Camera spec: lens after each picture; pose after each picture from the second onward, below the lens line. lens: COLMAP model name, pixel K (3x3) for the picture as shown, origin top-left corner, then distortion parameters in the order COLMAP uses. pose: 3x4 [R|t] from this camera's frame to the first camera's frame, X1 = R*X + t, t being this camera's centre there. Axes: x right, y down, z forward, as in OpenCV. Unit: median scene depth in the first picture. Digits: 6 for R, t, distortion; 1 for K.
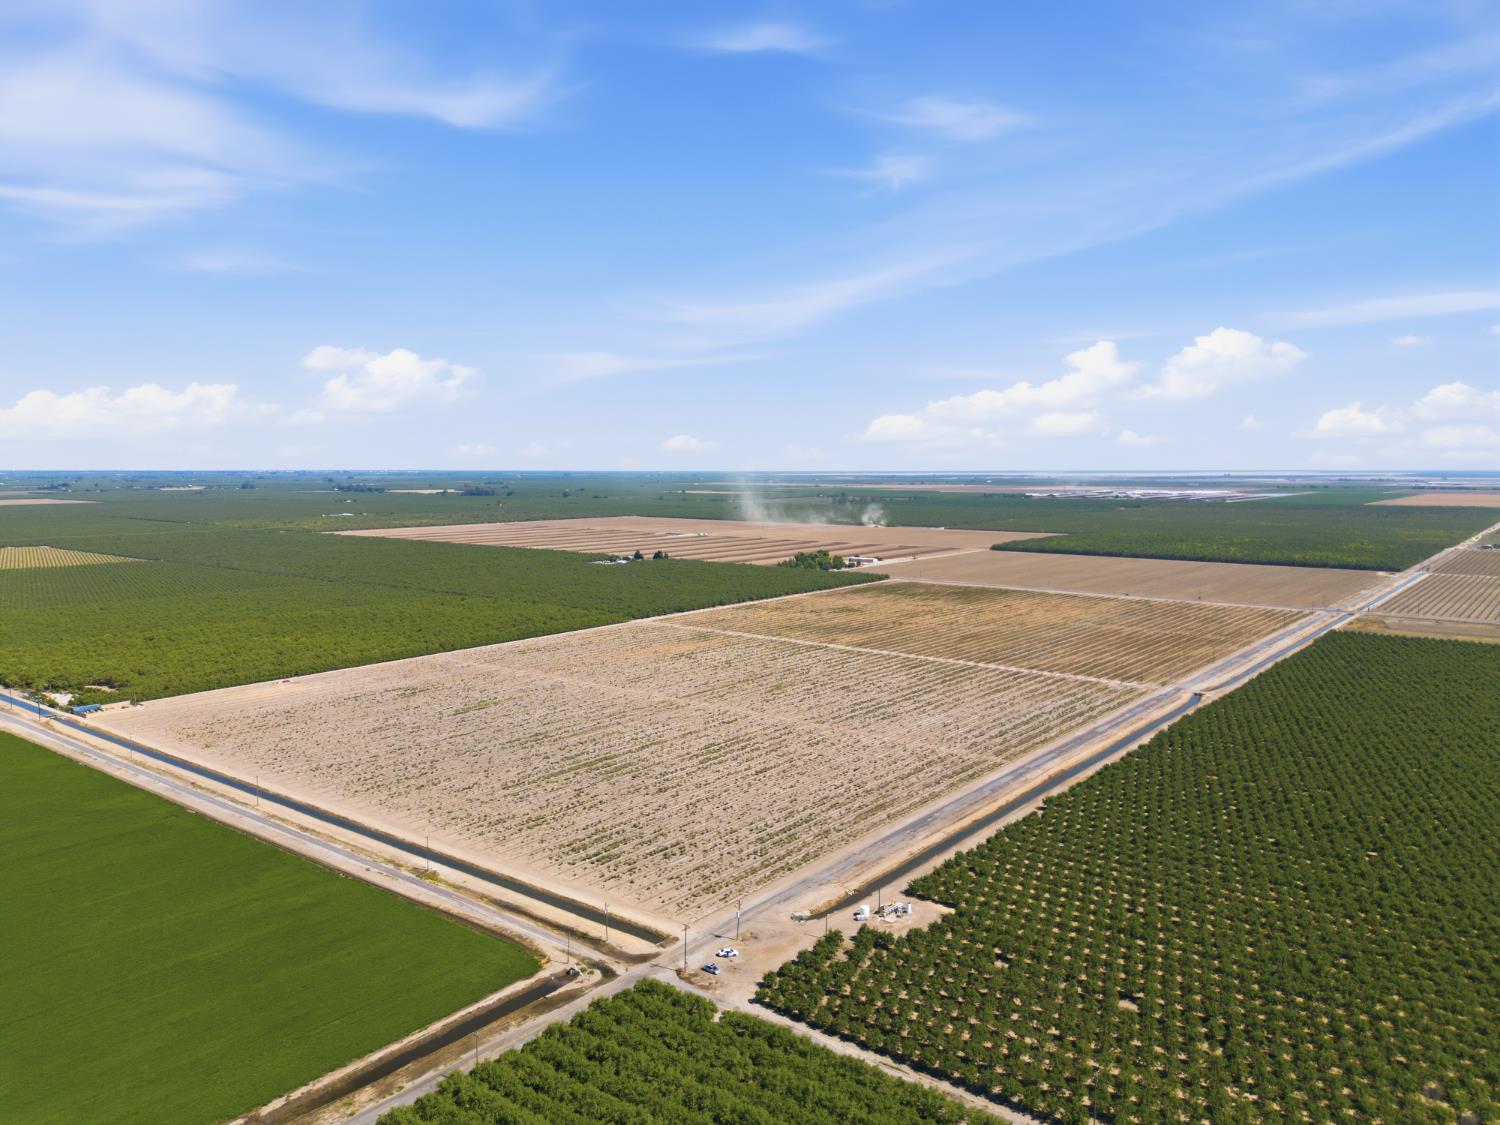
lens RADIAL K [[1062.7, 0, 755.5], [0, 1062.7, 555.8], [0, 0, 1]] dist [0.060737, -0.059300]
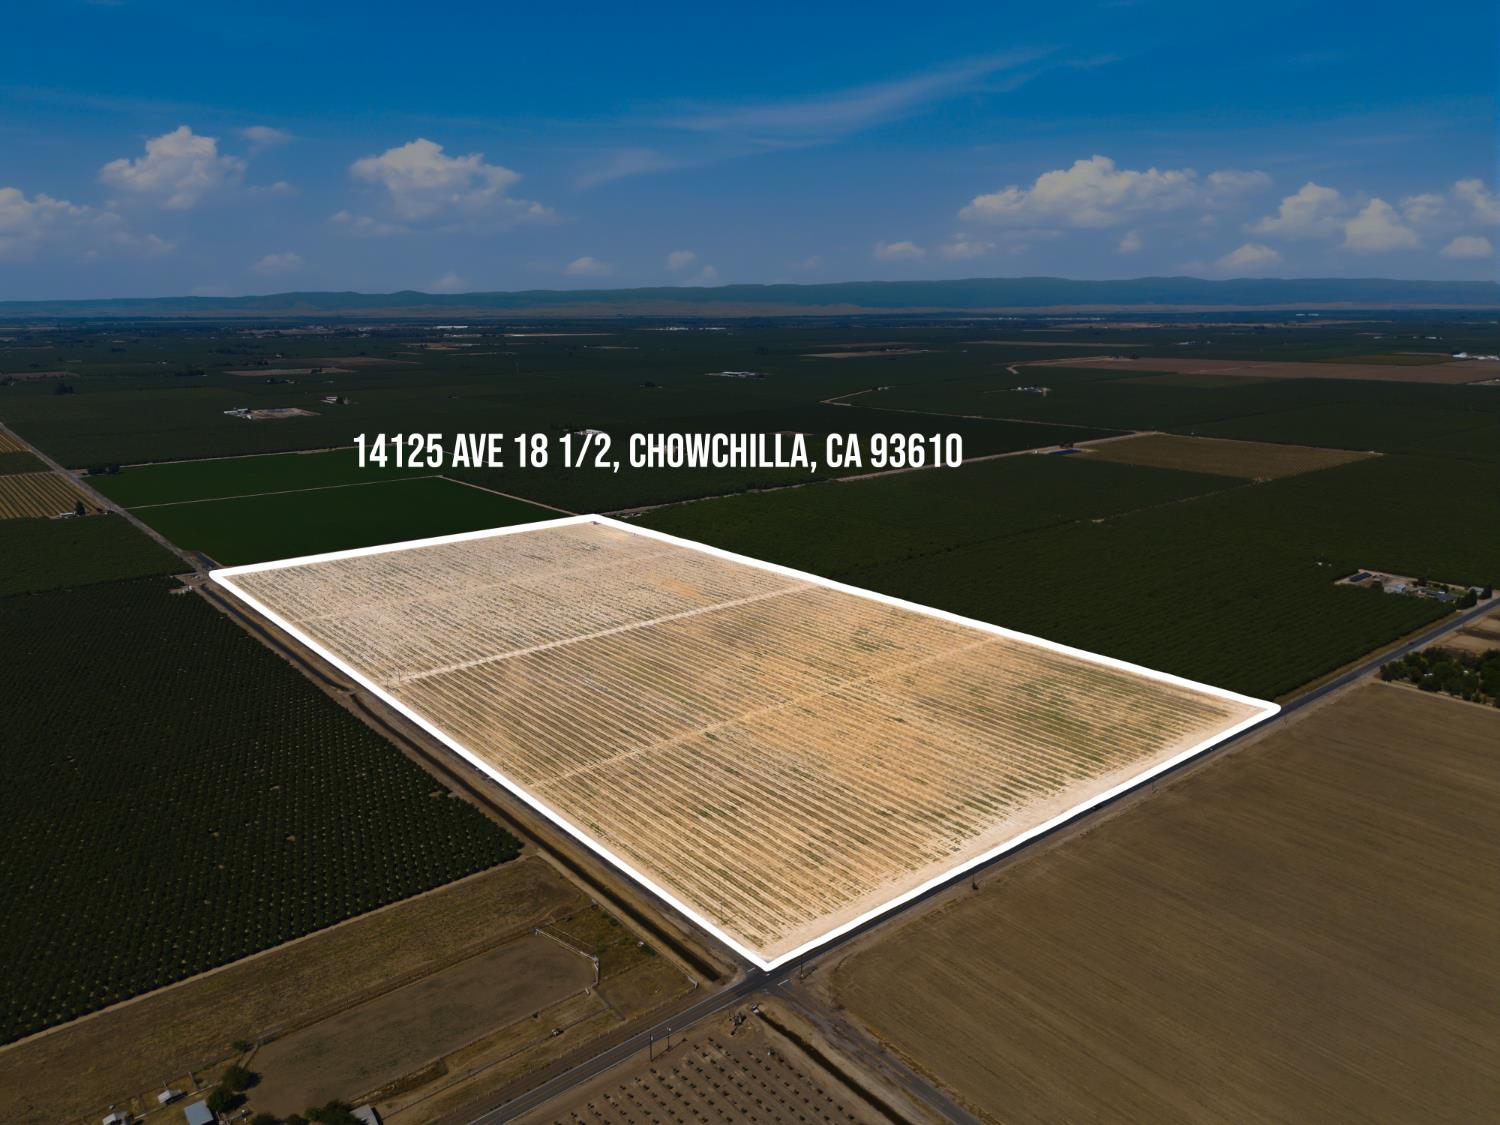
lens RADIAL K [[1062.7, 0, 758.4], [0, 1062.7, 572.5], [0, 0, 1]] dist [0.060737, -0.059300]
pose [[-0.206003, 0.240789, -0.948464, 2.123214], [-0.074782, 0.962545, 0.260606, -0.521780], [0.975690, 0.124614, -0.180280, 2.441463]]
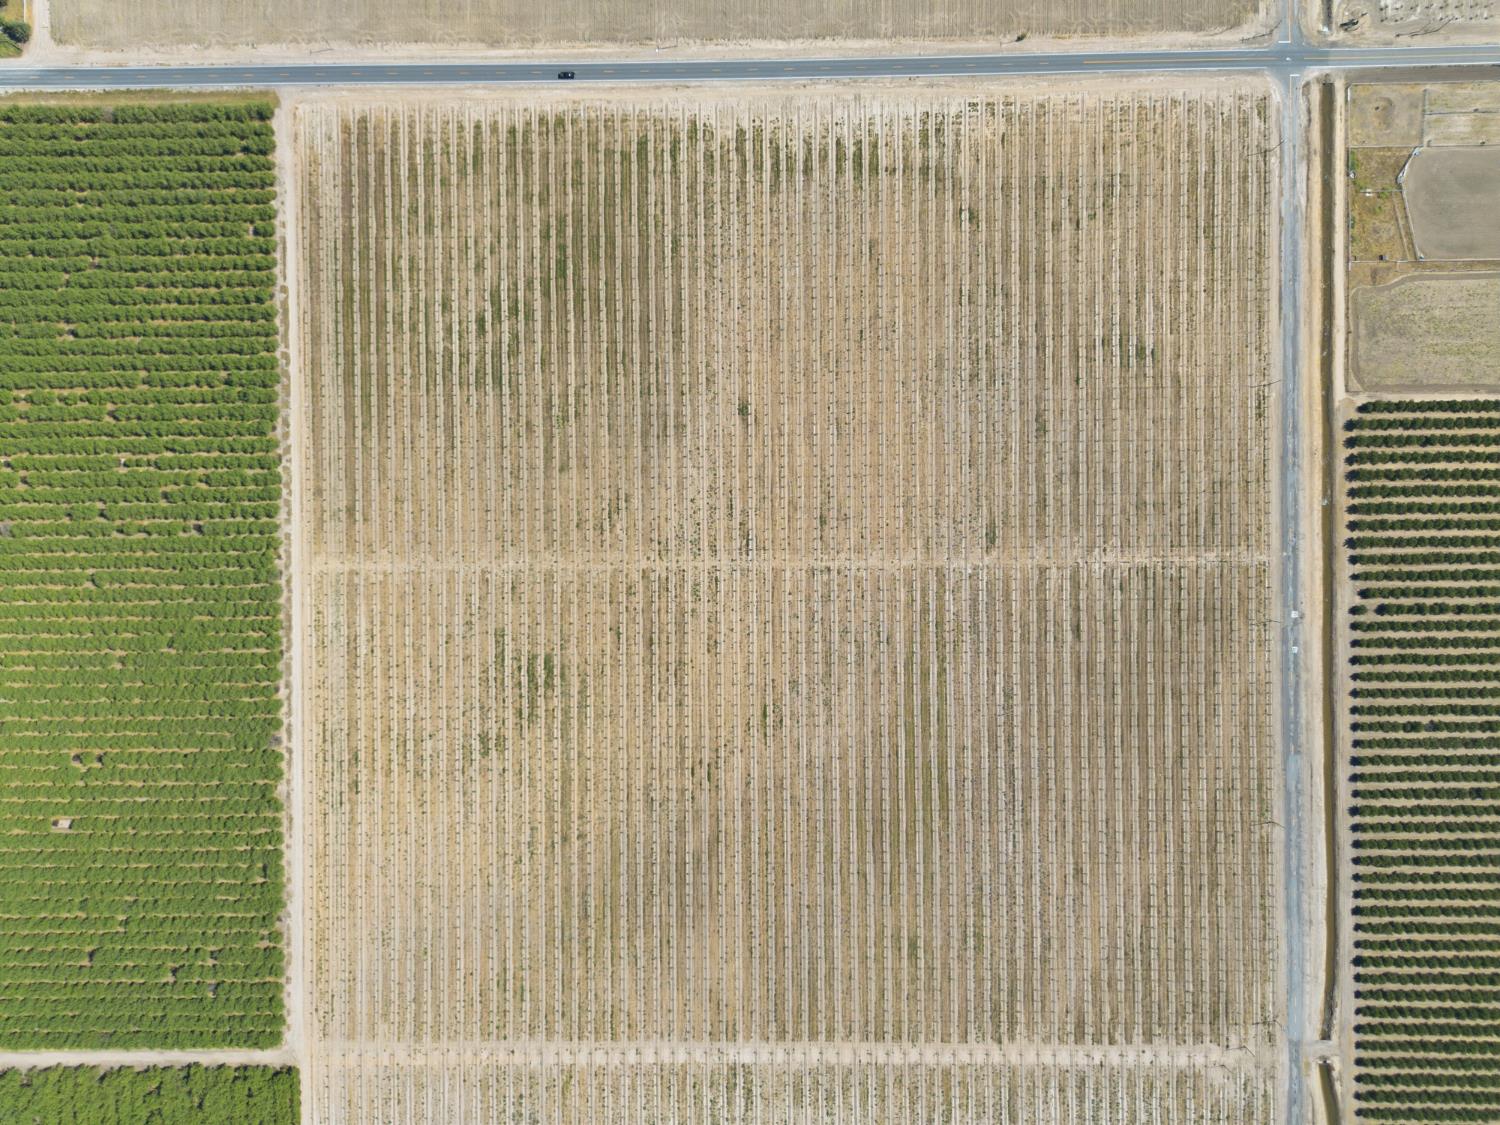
lens RADIAL K [[1062.7, 0, 748.1], [0, 1062.7, 563.8], [0, 0, 1]] dist [0.060737, -0.059300]
pose [[0.780351, -0.625143, -0.015759, 0.479283], [0.068919, 0.060928, 0.995760, -1.011823], [-0.621532, -0.778129, 0.090629, 2.149872]]
